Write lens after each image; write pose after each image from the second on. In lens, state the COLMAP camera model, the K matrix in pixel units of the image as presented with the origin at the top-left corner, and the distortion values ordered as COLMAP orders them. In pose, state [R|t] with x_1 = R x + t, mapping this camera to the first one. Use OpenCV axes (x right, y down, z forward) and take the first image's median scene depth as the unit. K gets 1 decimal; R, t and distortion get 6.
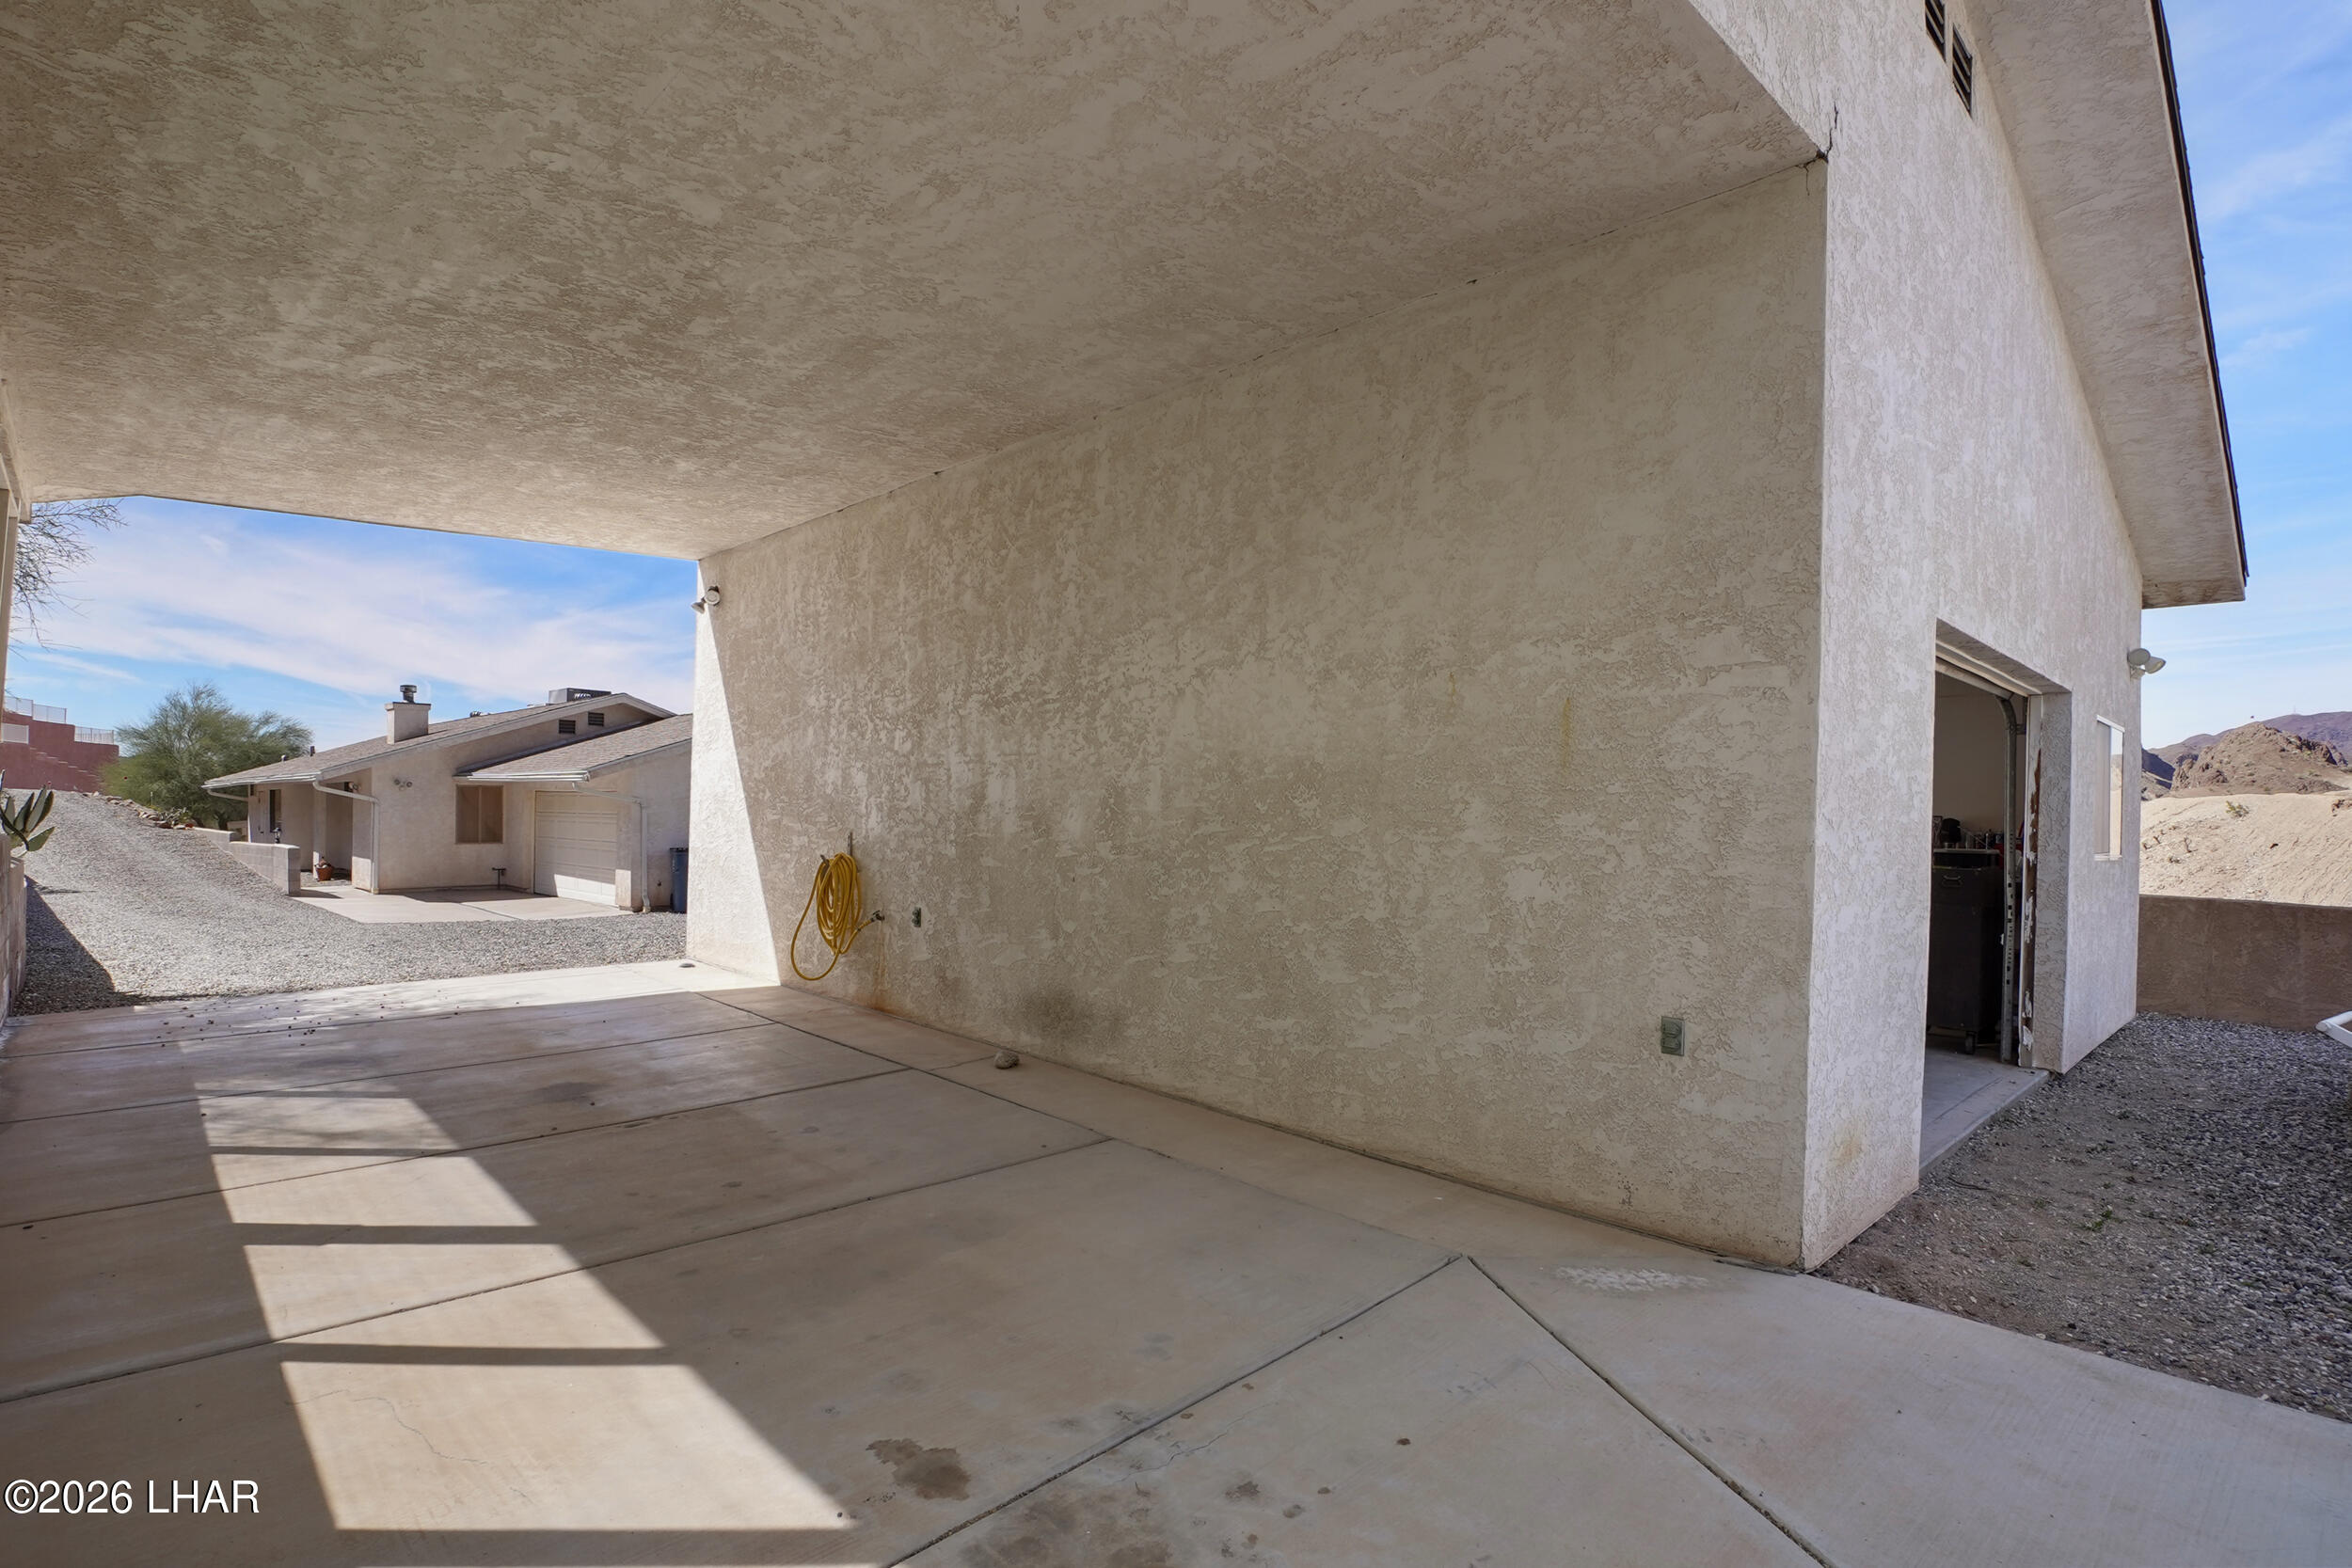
lens RADIAL K [[1141.6, 0, 1180.8], [0, 1141.6, 803.4], [0, 0, 1]] dist [-0.032493, -0.001154]
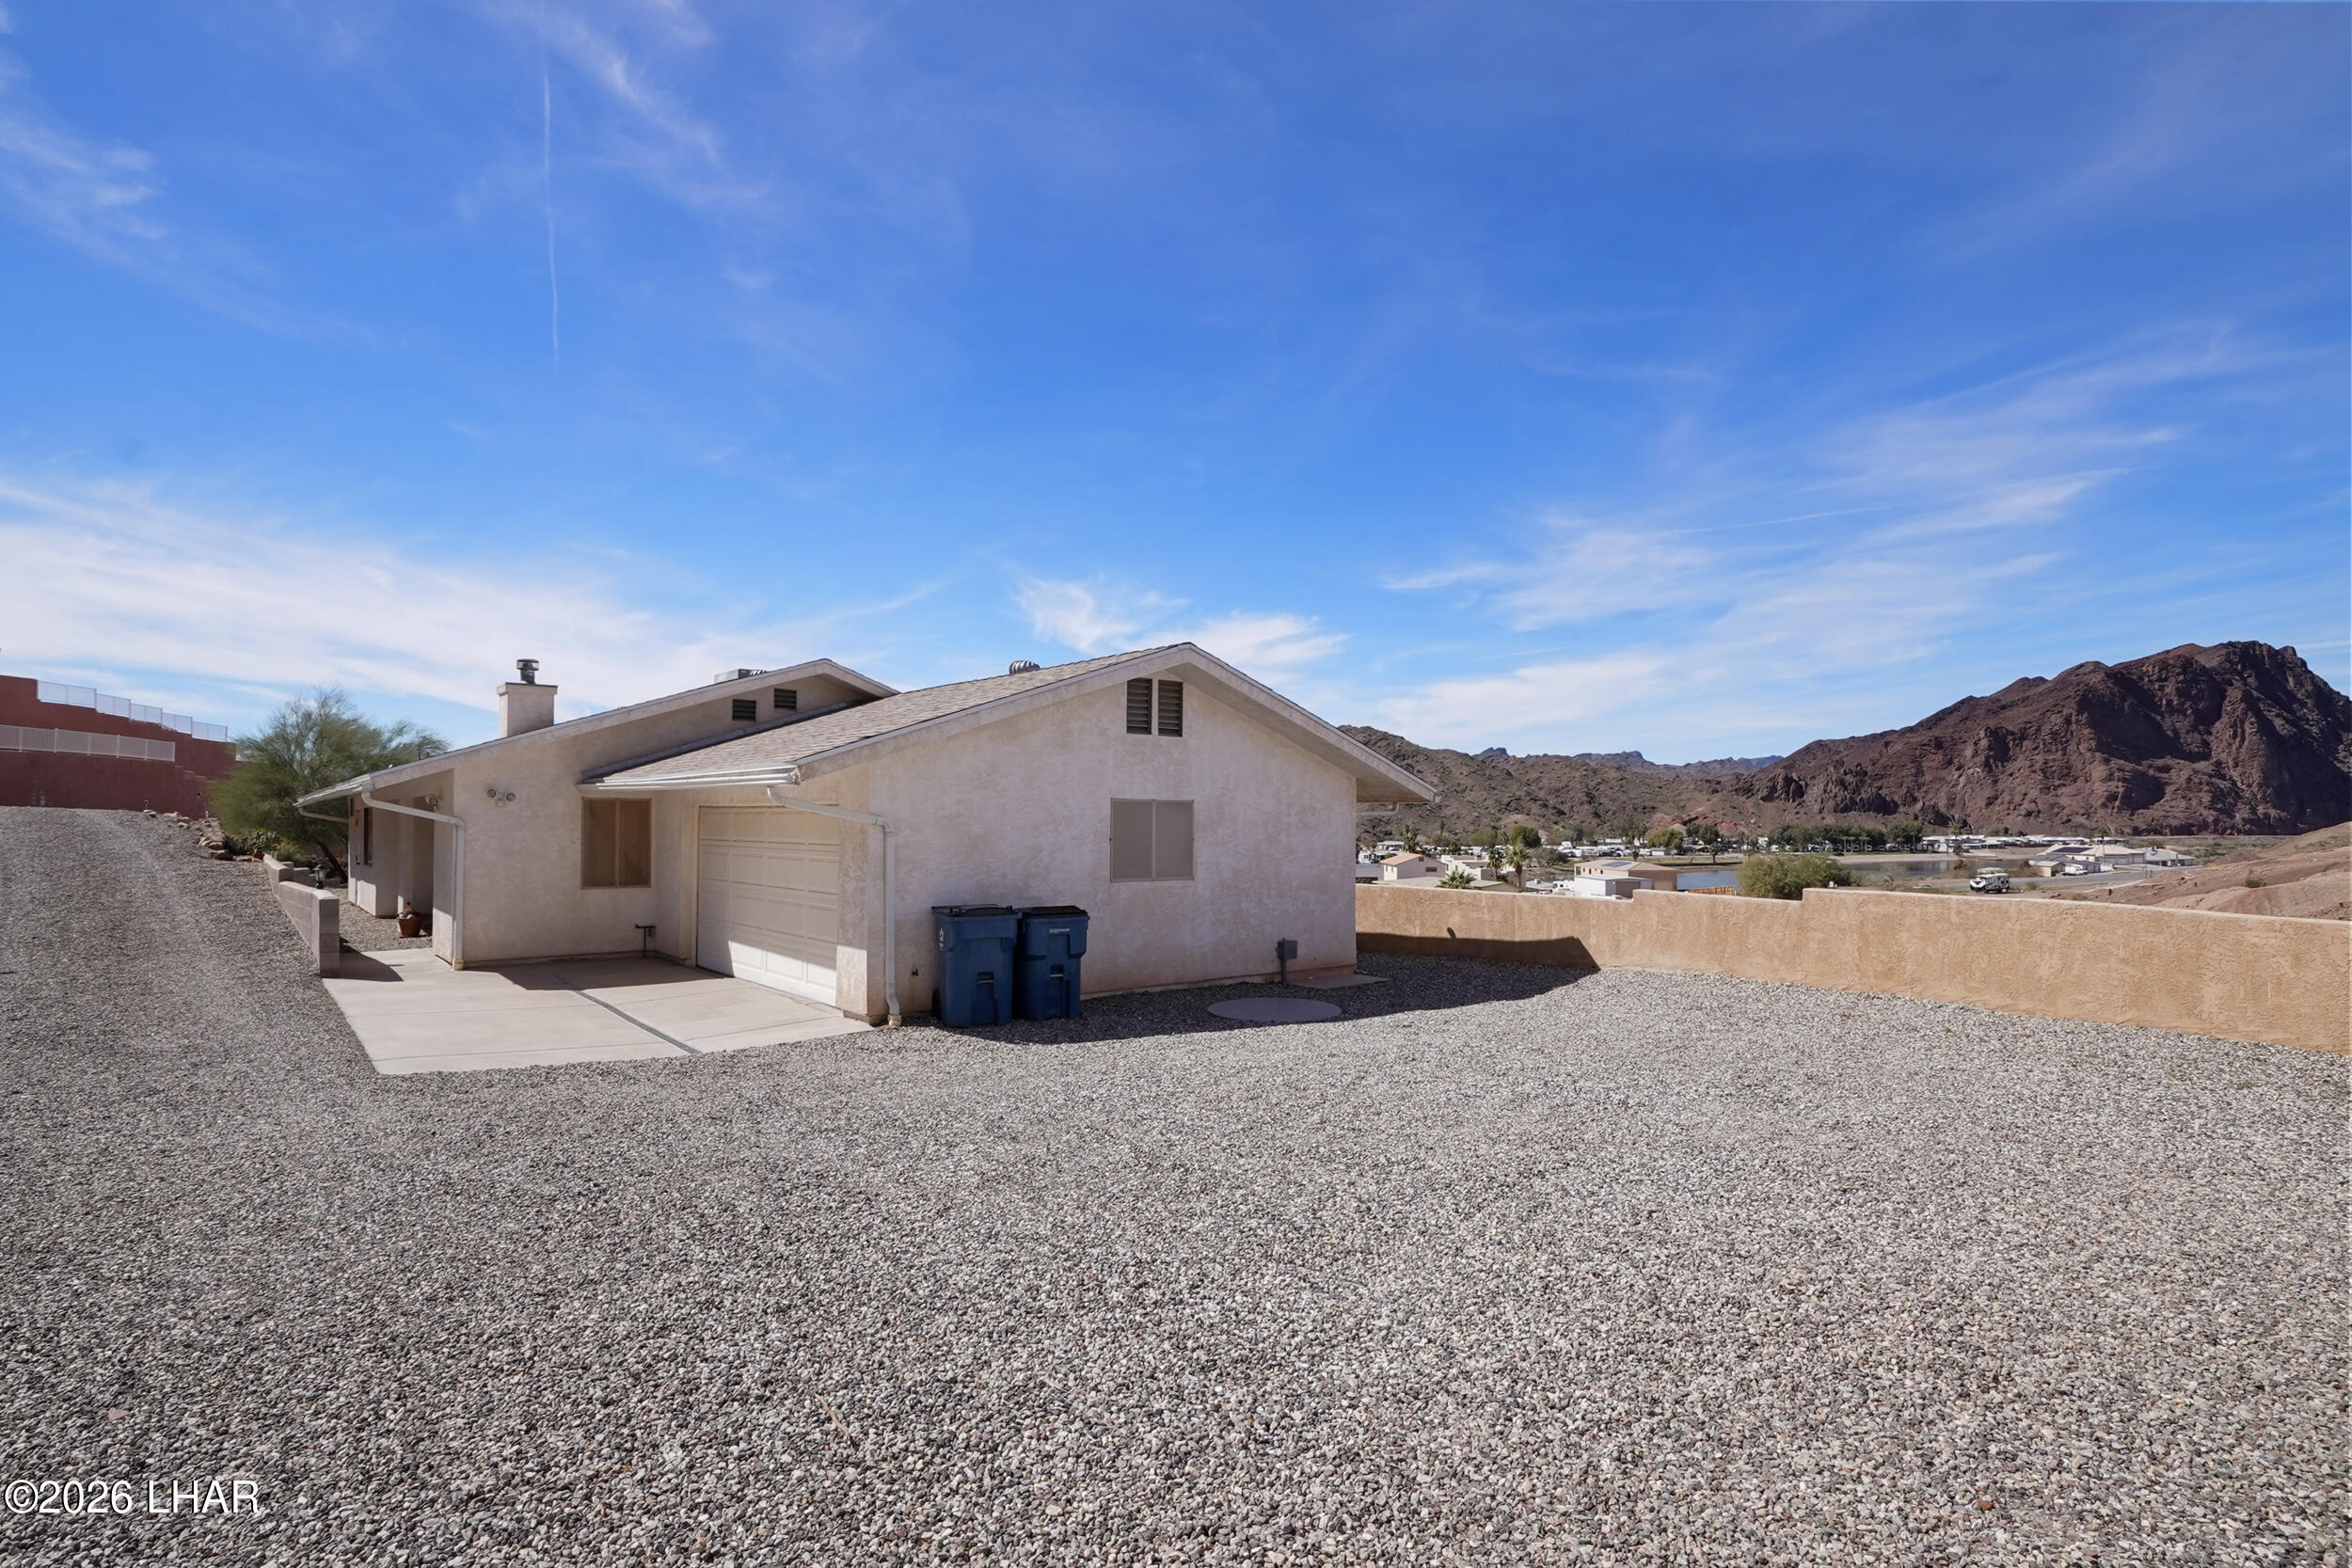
lens RADIAL K [[1152.6, 0, 1168.0], [0, 1152.6, 802.1], [0, 0, 1]] dist [-0.014103, -0.001386]
pose [[0.991819, -0.005411, -0.127537, -0.222328], [0.003253, 0.999848, -0.017128, -0.001352], [0.127610, 0.016573, 0.991686, 0.383418]]
